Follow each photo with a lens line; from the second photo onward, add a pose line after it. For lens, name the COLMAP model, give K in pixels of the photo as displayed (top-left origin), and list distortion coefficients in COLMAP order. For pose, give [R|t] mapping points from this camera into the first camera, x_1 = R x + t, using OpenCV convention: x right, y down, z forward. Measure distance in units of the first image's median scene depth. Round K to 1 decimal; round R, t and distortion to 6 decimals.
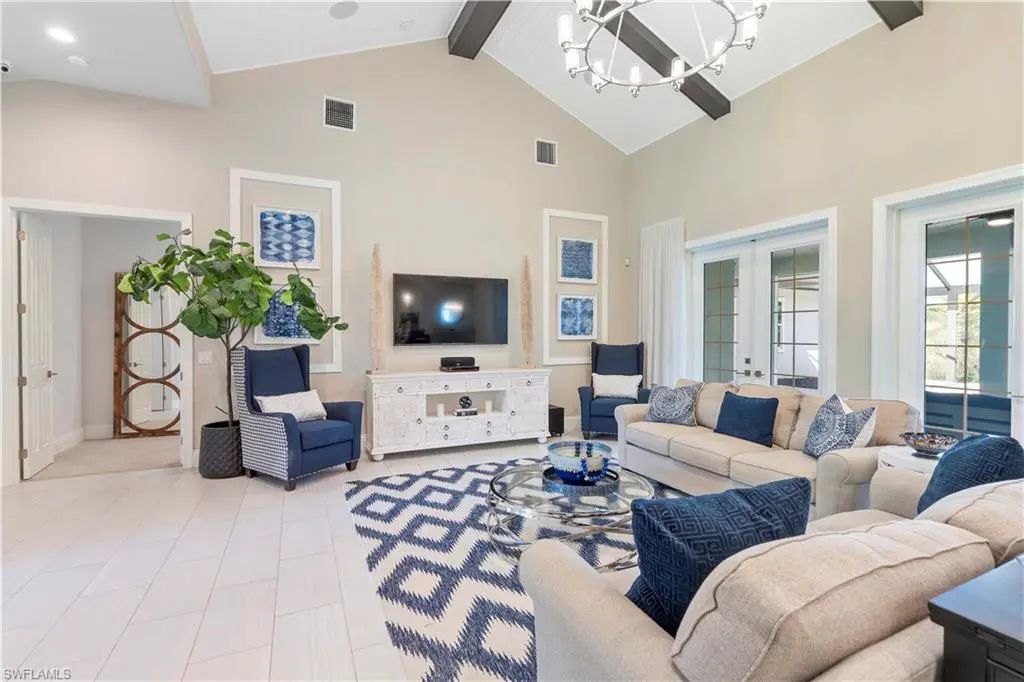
lens RADIAL K [[468.3, 0, 512.7], [0, 468.3, 342.4], [0, 0, 1]] dist [-0.008618, 0.004727]
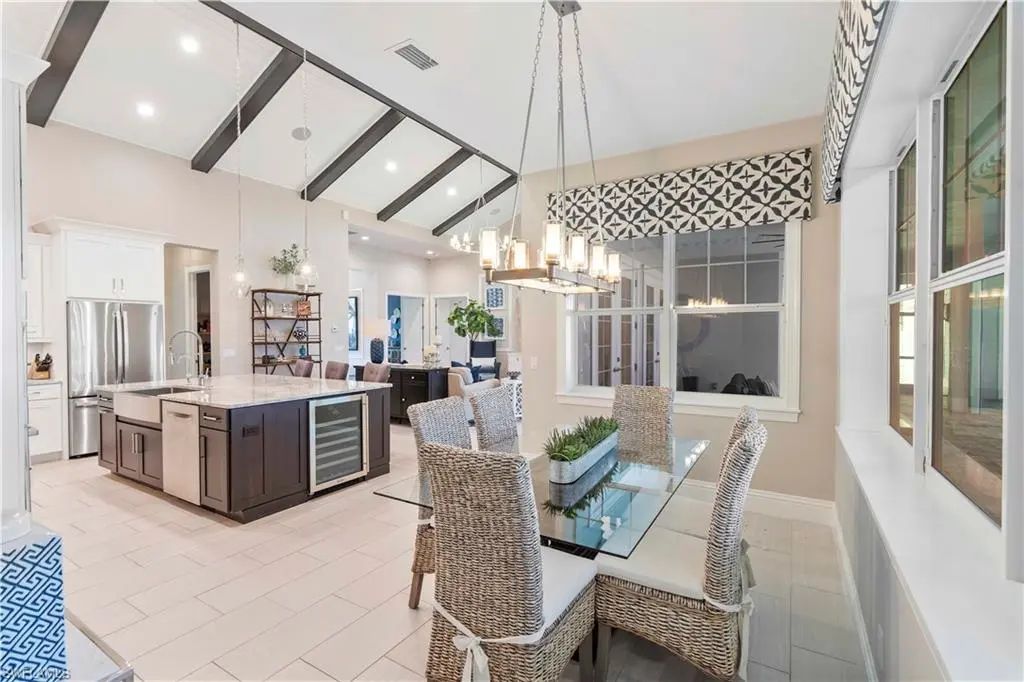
lens RADIAL K [[468.3, 0, 516.4], [0, 468.3, 341.0], [0, 0, 1]] dist [-0.008618, 0.004727]
pose [[0.565280, 0.015519, -0.824753, 1.683493], [-0.015523, 0.999846, 0.008174, -0.011292], [0.824753, 0.008182, 0.565434, -0.342794]]
